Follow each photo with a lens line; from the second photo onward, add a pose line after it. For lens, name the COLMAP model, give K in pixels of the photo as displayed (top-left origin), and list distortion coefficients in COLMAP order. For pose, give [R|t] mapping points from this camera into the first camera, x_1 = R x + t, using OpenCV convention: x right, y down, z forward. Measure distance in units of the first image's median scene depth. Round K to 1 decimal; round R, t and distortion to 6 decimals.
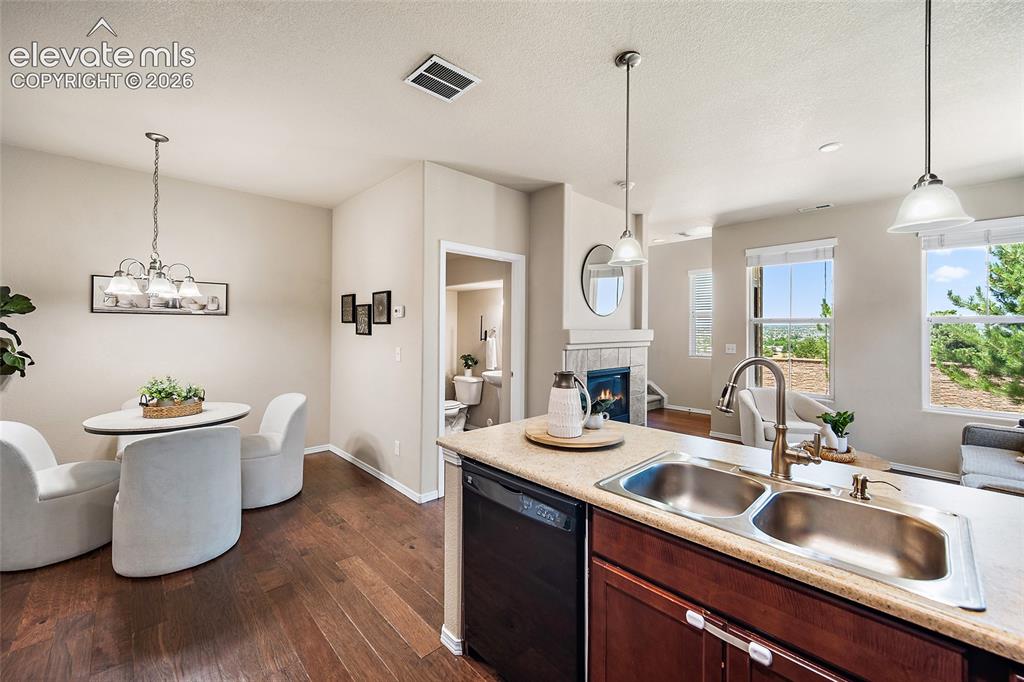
lens RADIAL K [[413.9, 0, 512.6], [0, 413.9, 326.0], [0, 0, 1]] dist [-0.000819, 0.000371]
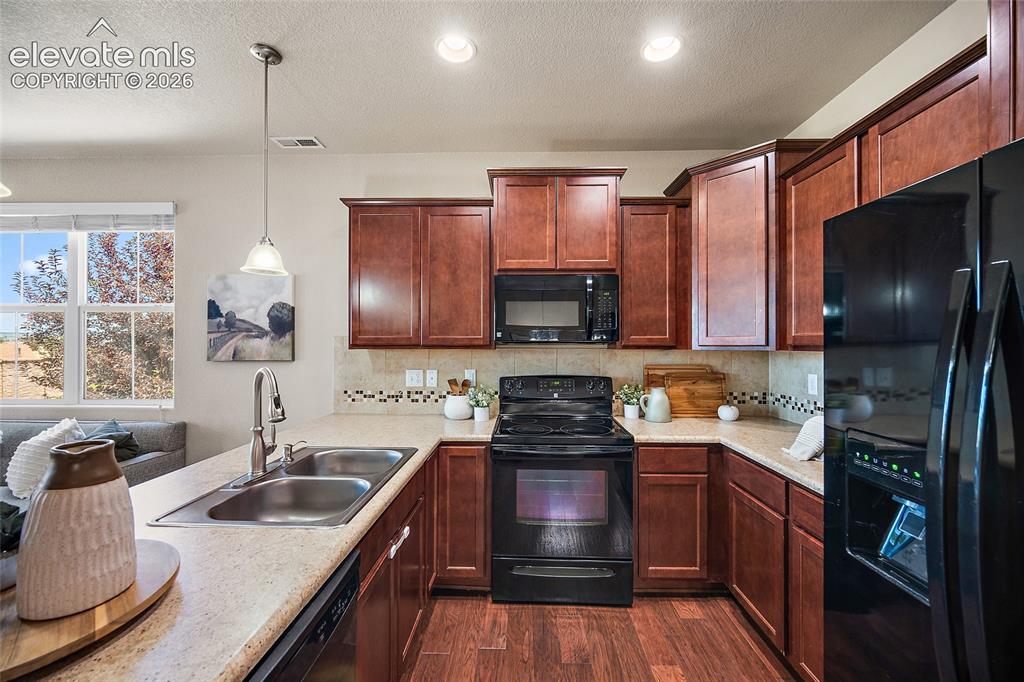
lens RADIAL K [[405.1, 0, 515.2], [0, 405.1, 341.2], [0, 0, 1]] dist [-0.001094, -0.000170]
pose [[-0.698733, -0.005072, 0.715364, -0.185300], [-0.010353, 0.999942, -0.003023, 0.001026], [-0.715307, -0.009518, -0.698745, 0.382593]]
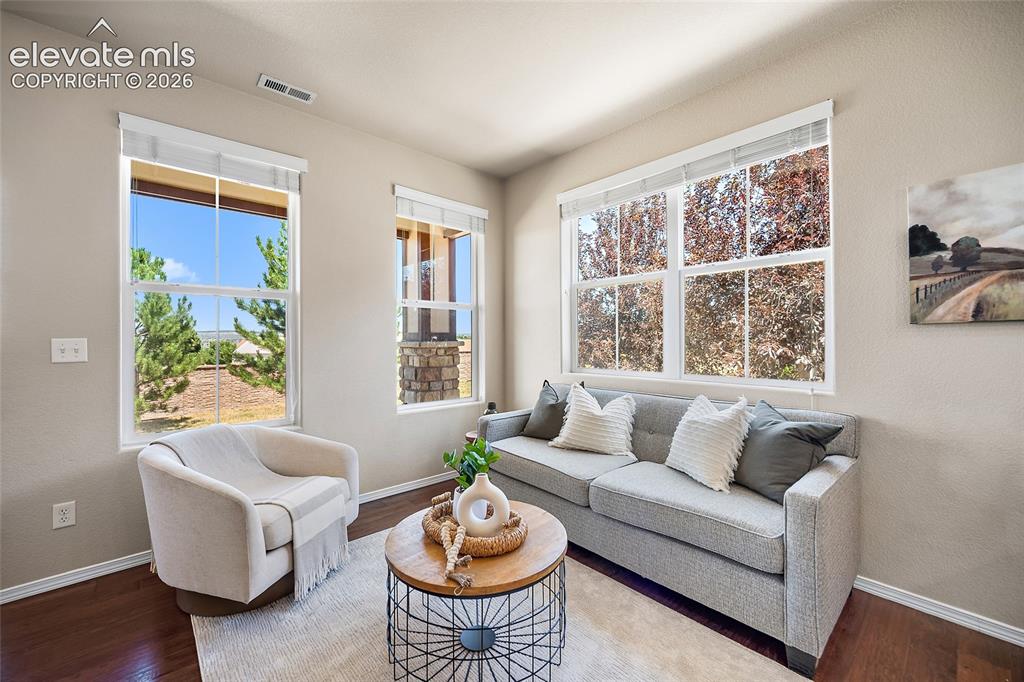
lens RADIAL K [[407.5, 0, 511.9], [0, 407.5, 336.6], [0, 0, 1]] dist [-0.000849, 0.000118]
pose [[0.035132, -0.000090, 0.999383, 0.184081], [-0.001566, 0.999999, 0.000145, 0.047396], [-0.999381, -0.001571, 0.035132, 0.657143]]
